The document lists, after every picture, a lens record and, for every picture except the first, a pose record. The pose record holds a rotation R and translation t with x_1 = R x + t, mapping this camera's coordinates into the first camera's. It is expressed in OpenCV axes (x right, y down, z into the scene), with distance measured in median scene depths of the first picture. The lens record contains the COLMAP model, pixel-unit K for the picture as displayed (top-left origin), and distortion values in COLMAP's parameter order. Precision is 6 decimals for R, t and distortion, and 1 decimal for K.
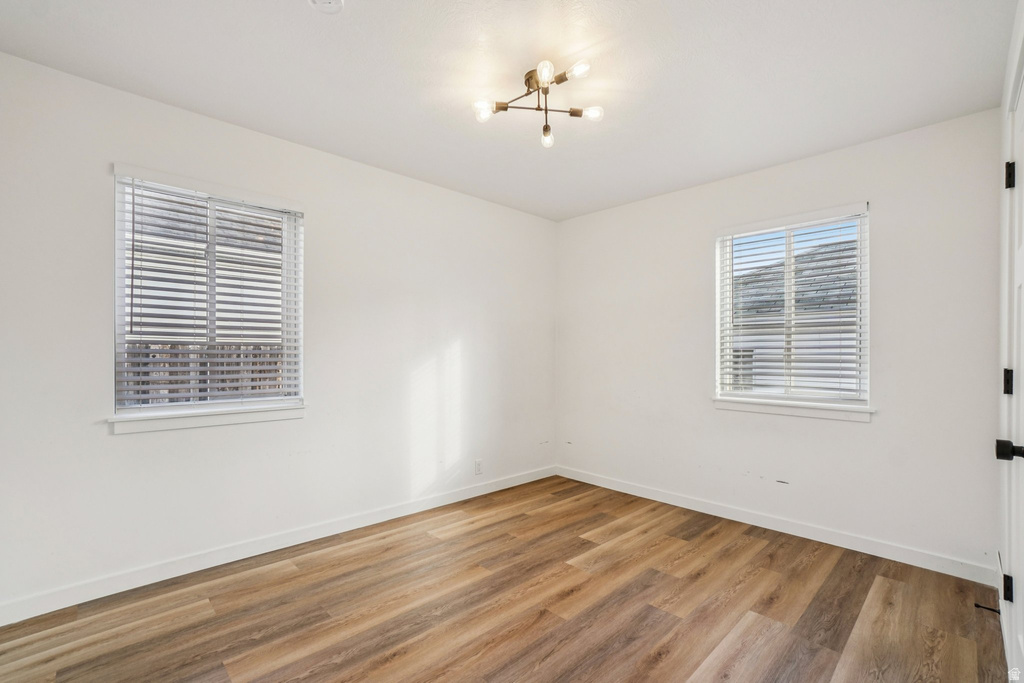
lens RADIAL K [[460.4, 0, 500.0], [0, 460.4, 341.2], [0, 0, 1]] dist [-0.045630, 0.021551]
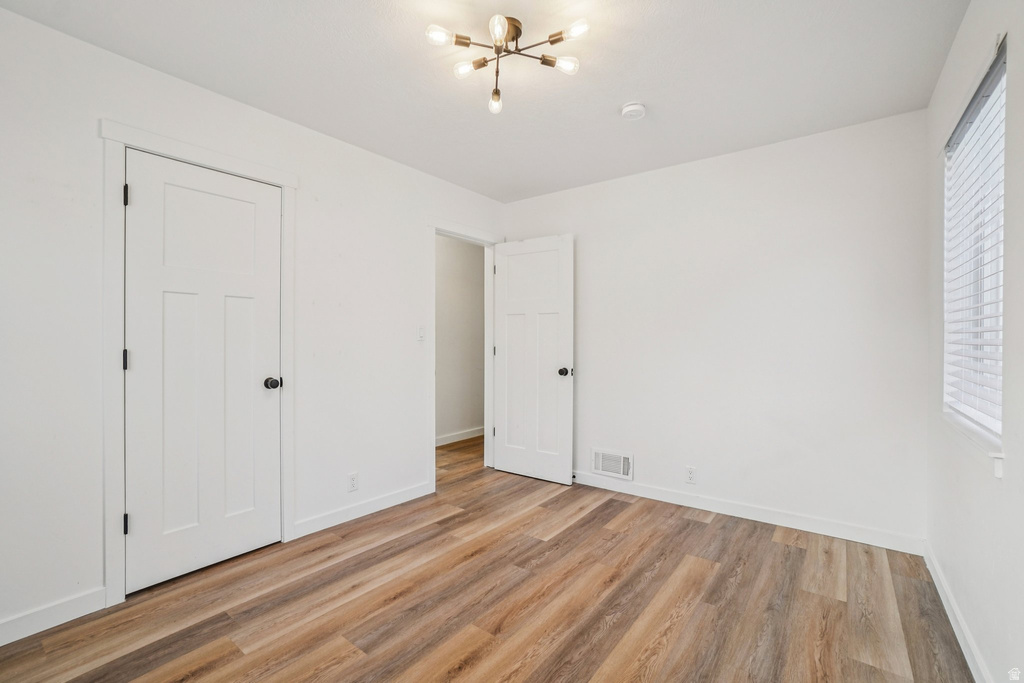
lens RADIAL K [[460.4, 0, 500.0], [0, 460.4, 341.2], [0, 0, 1]] dist [-0.045630, 0.021551]
pose [[-0.989393, -0.009734, -0.144937, 0.239712], [-0.006405, 0.999705, -0.023417, 0.053024], [0.145122, -0.022240, -0.989164, 2.026425]]
